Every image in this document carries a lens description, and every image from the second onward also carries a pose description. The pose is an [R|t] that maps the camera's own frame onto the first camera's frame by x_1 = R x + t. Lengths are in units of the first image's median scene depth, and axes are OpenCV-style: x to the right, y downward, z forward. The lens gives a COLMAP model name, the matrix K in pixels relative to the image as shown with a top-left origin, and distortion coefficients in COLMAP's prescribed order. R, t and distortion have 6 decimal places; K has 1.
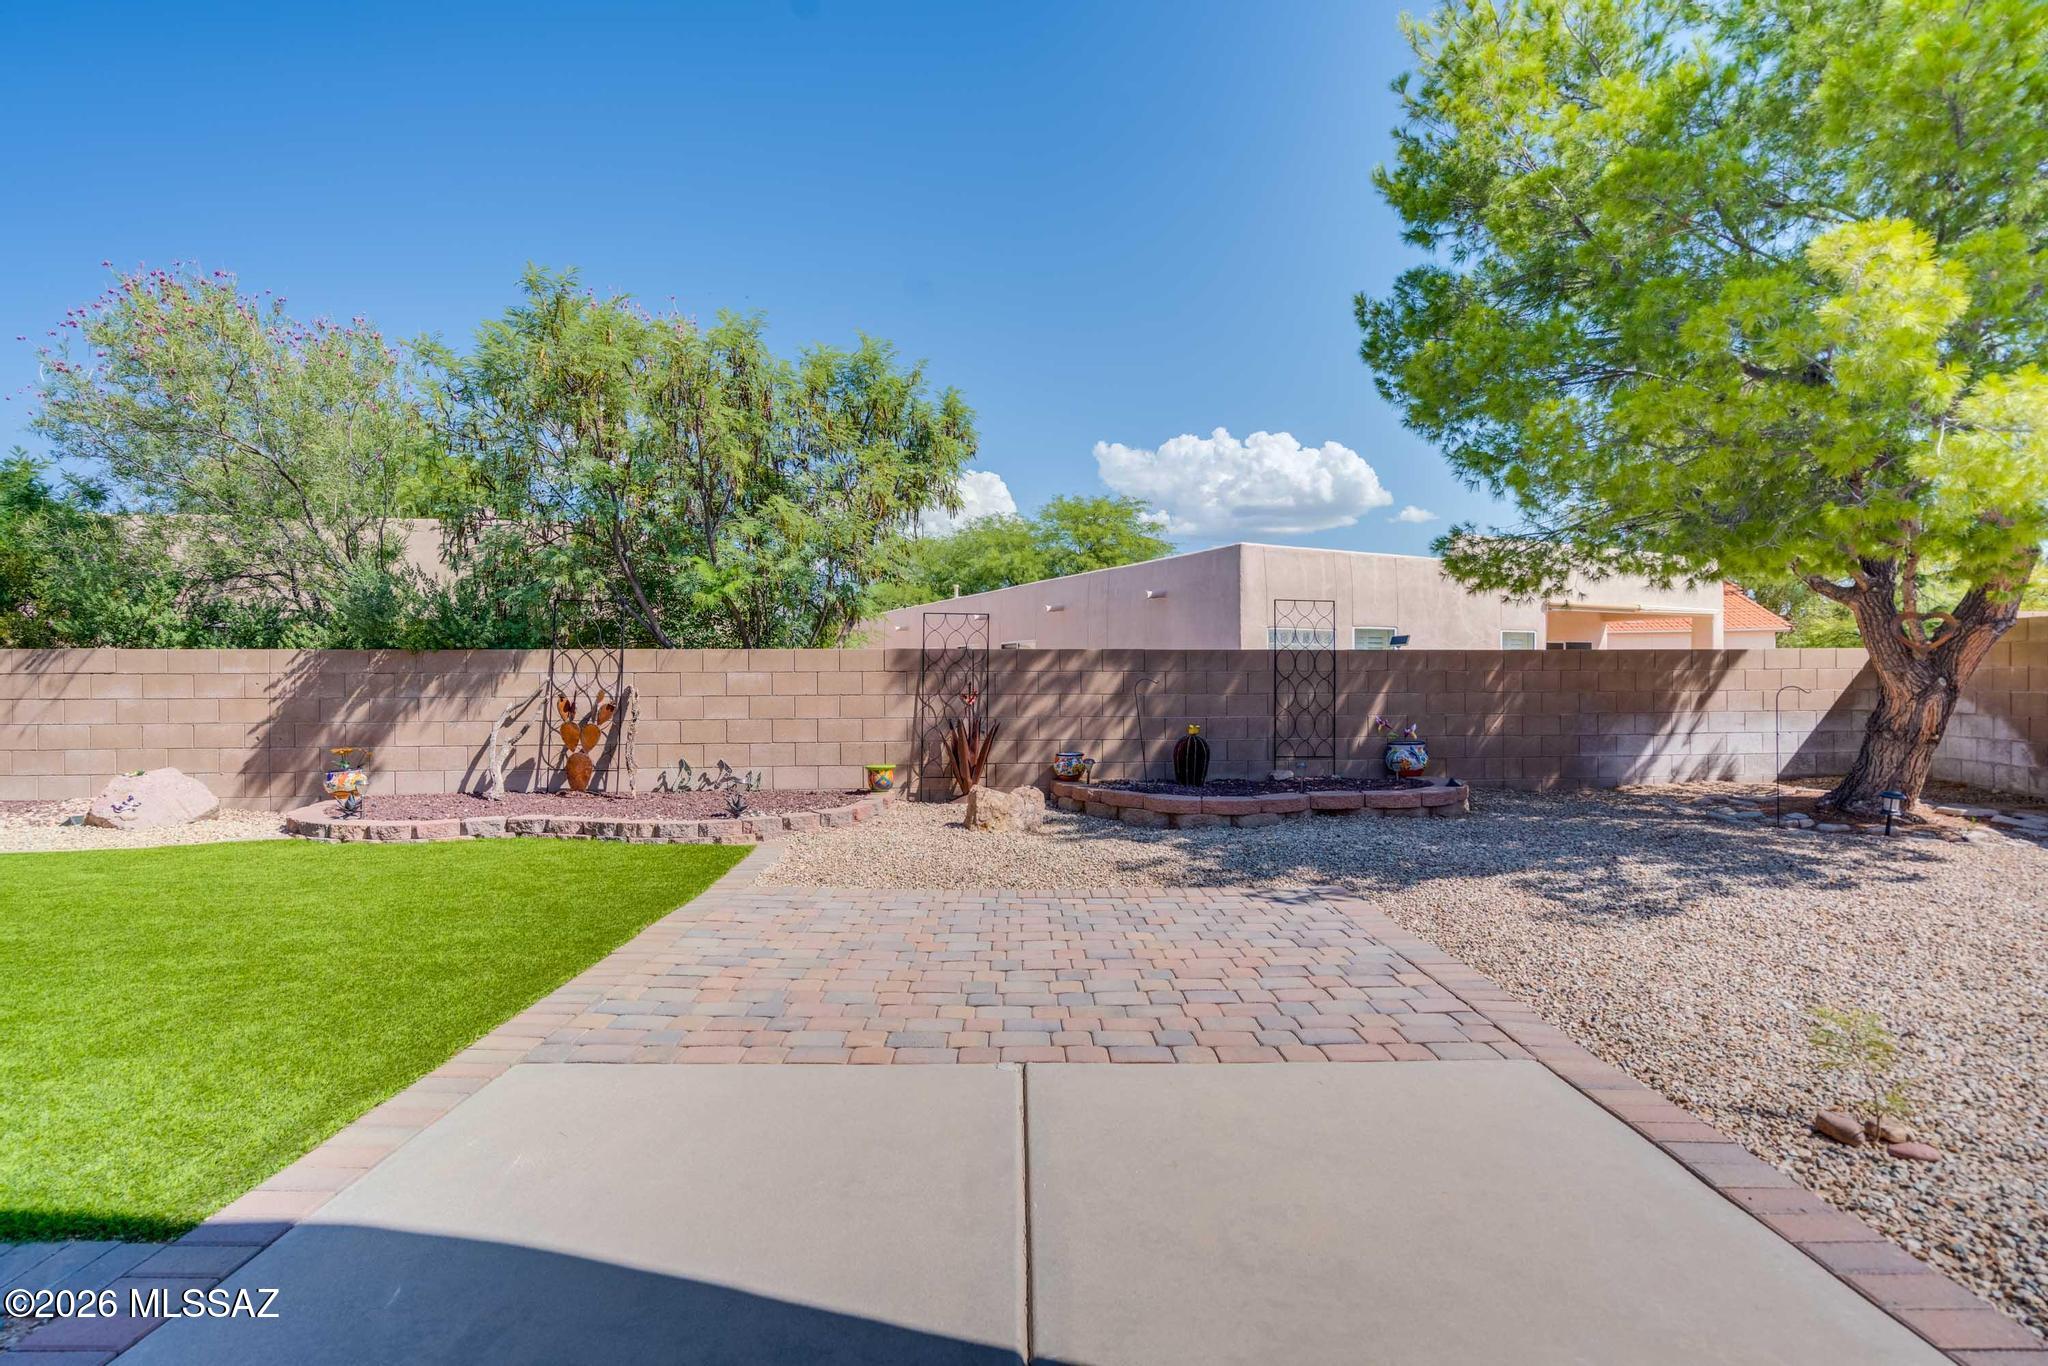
lens RADIAL K [[920.7, 0, 1013.3], [0, 920.7, 681.6], [0, 0, 1]] dist [-0.008107, 0.001041]
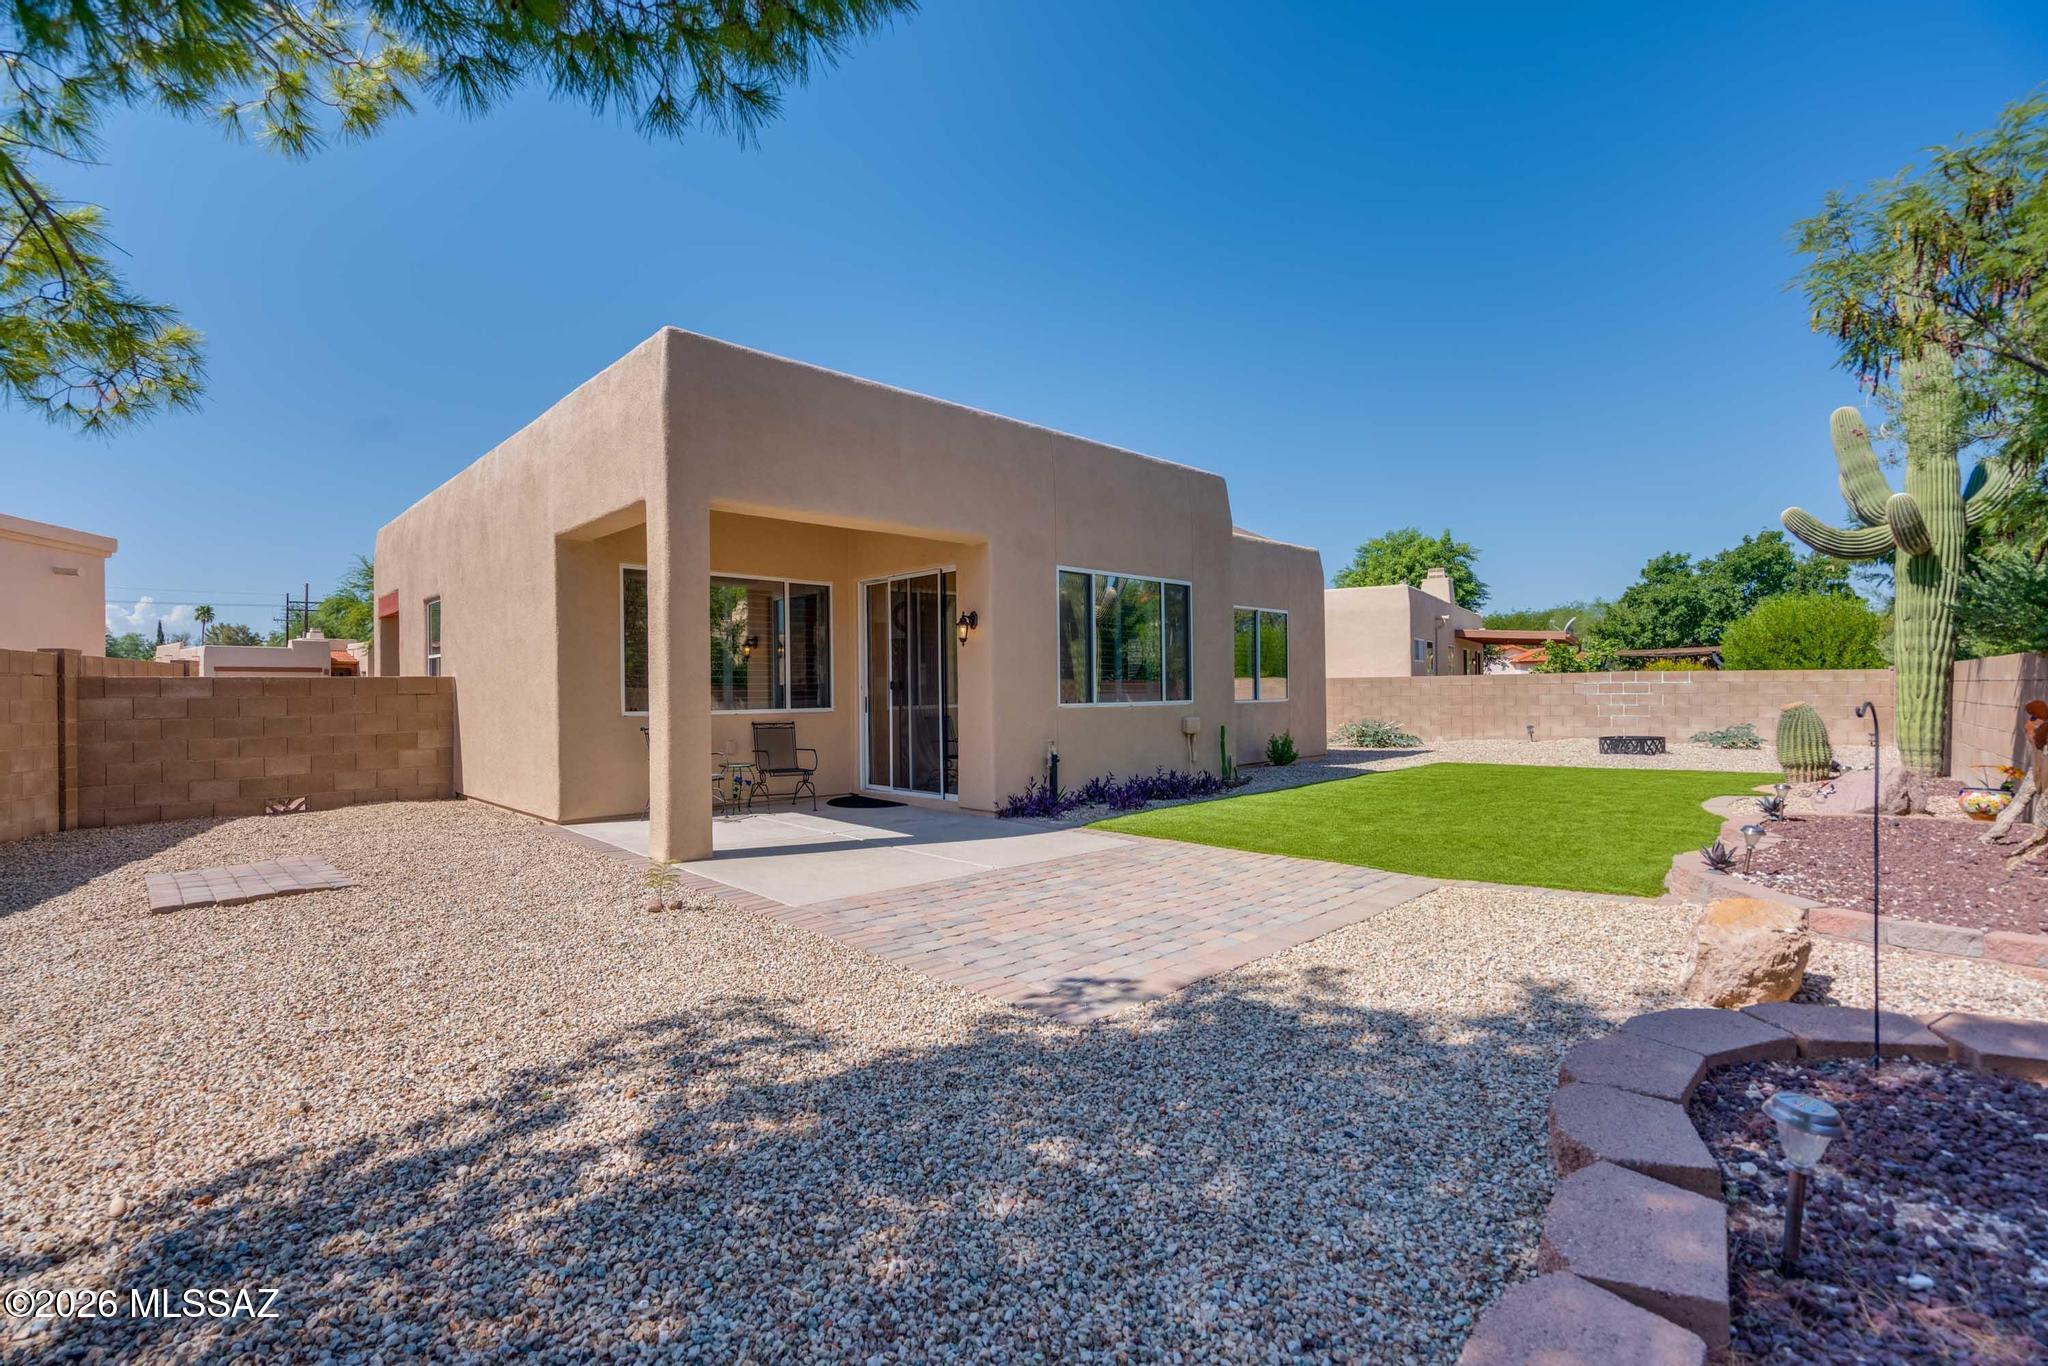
lens RADIAL K [[929.6, 0, 1002.4], [0, 929.6, 697.4], [0, 0, 1]] dist [-0.007208, 0.002902]
pose [[-0.730557, 0.014359, -0.682701, 0.567819], [0.010520, 0.999897, 0.009773, -0.011051], [0.682771, -0.000042, -0.730632, 0.979552]]
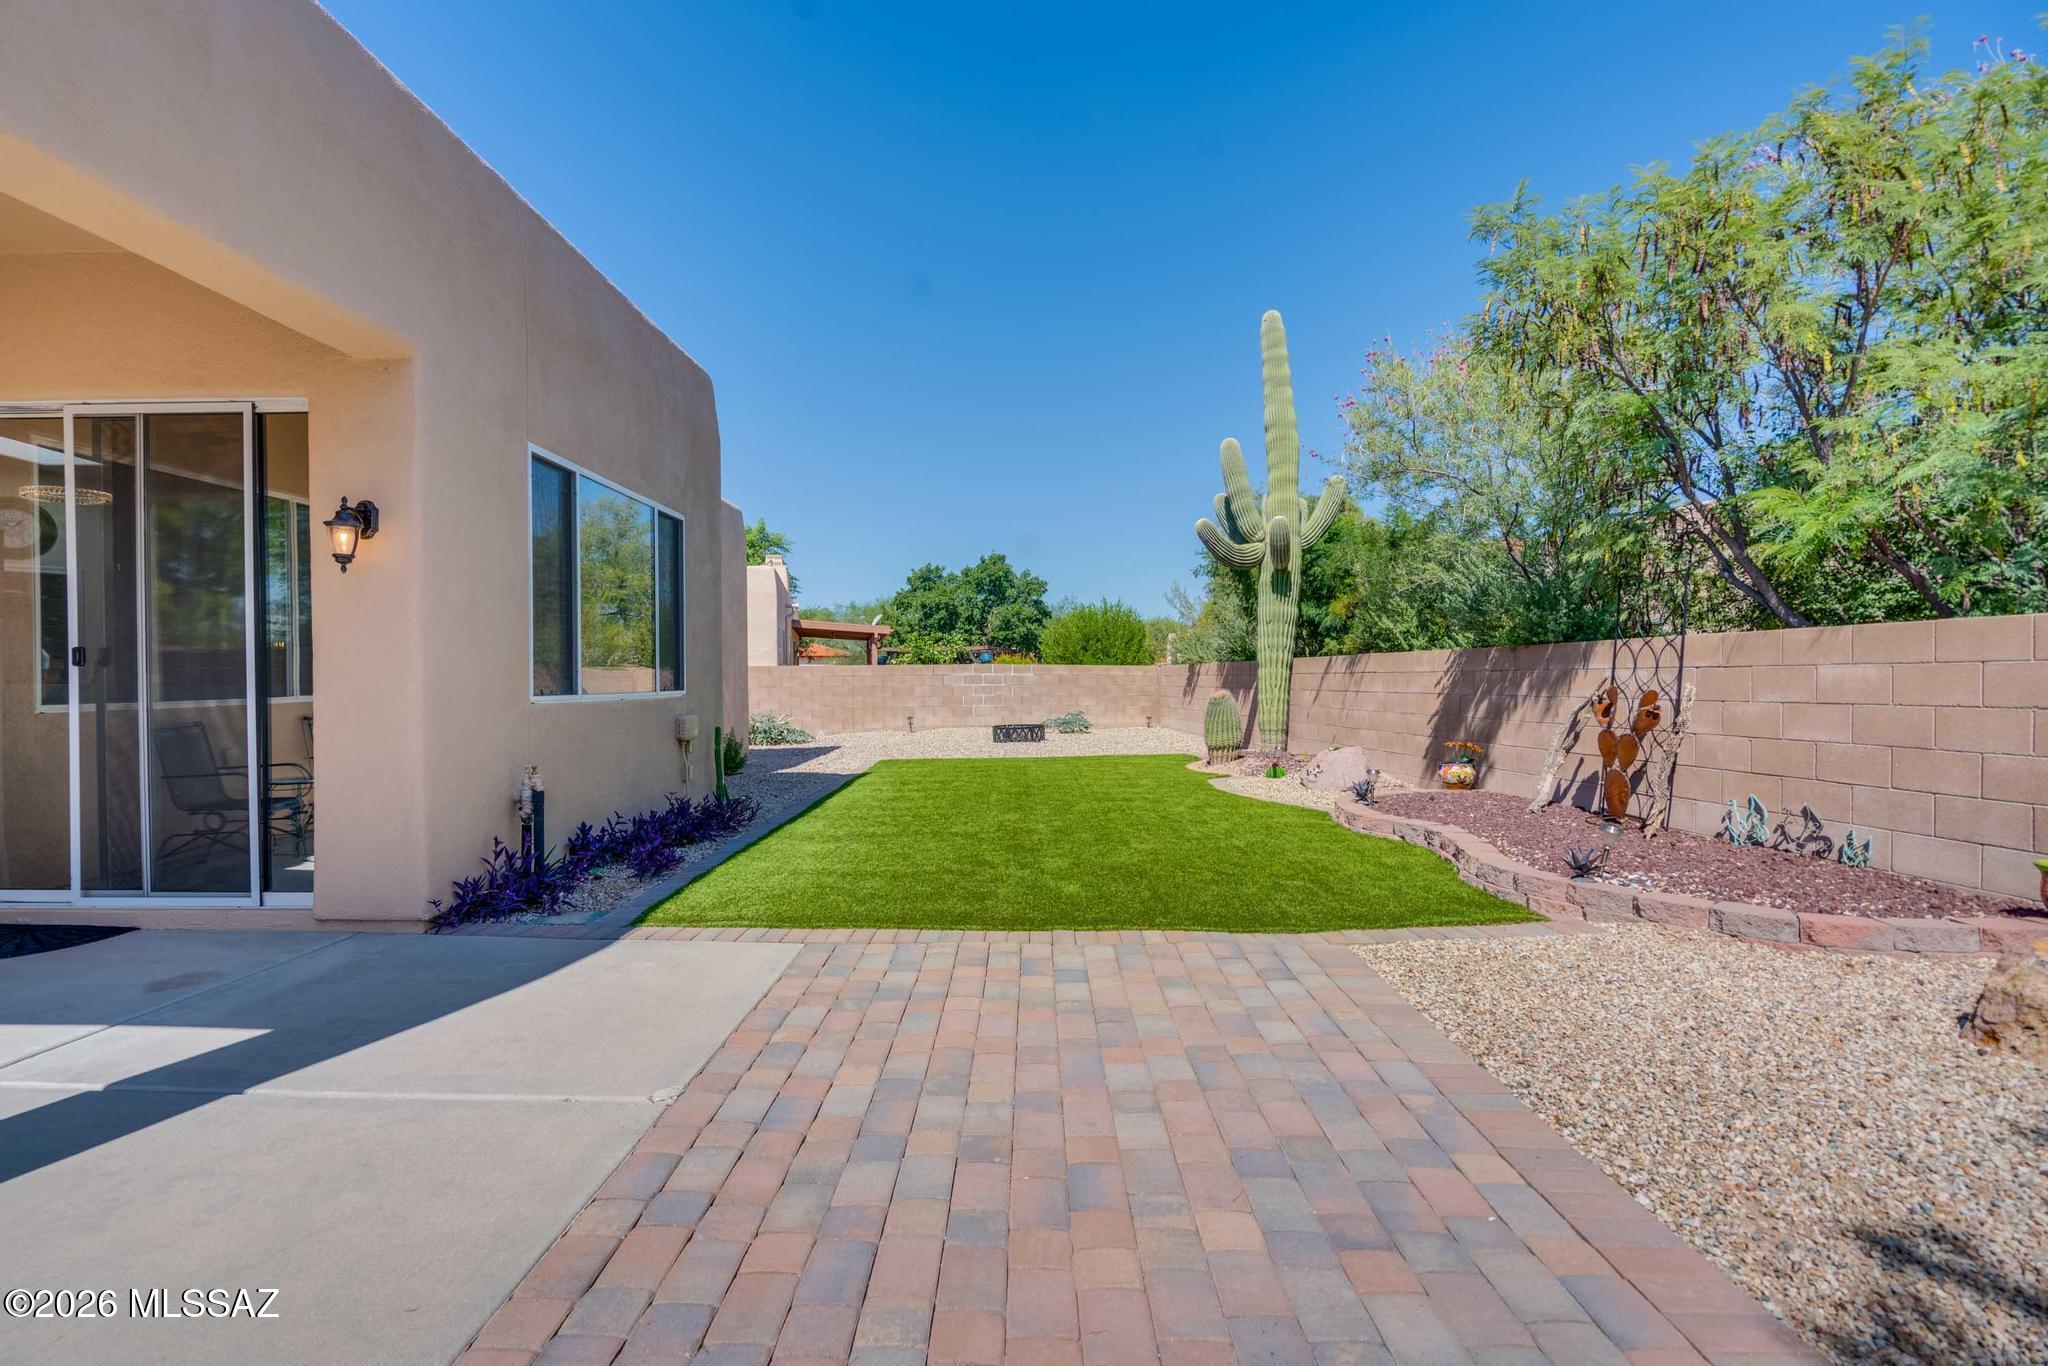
lens RADIAL K [[929.6, 0, 1011.4], [0, 929.6, 687.7], [0, 0, 1]] dist [-0.007208, 0.002902]
pose [[-0.025551, 0.011774, -0.999604, 0.337134], [0.001753, 0.999930, 0.011733, -0.003186], [0.999672, -0.001453, -0.025570, 0.500271]]
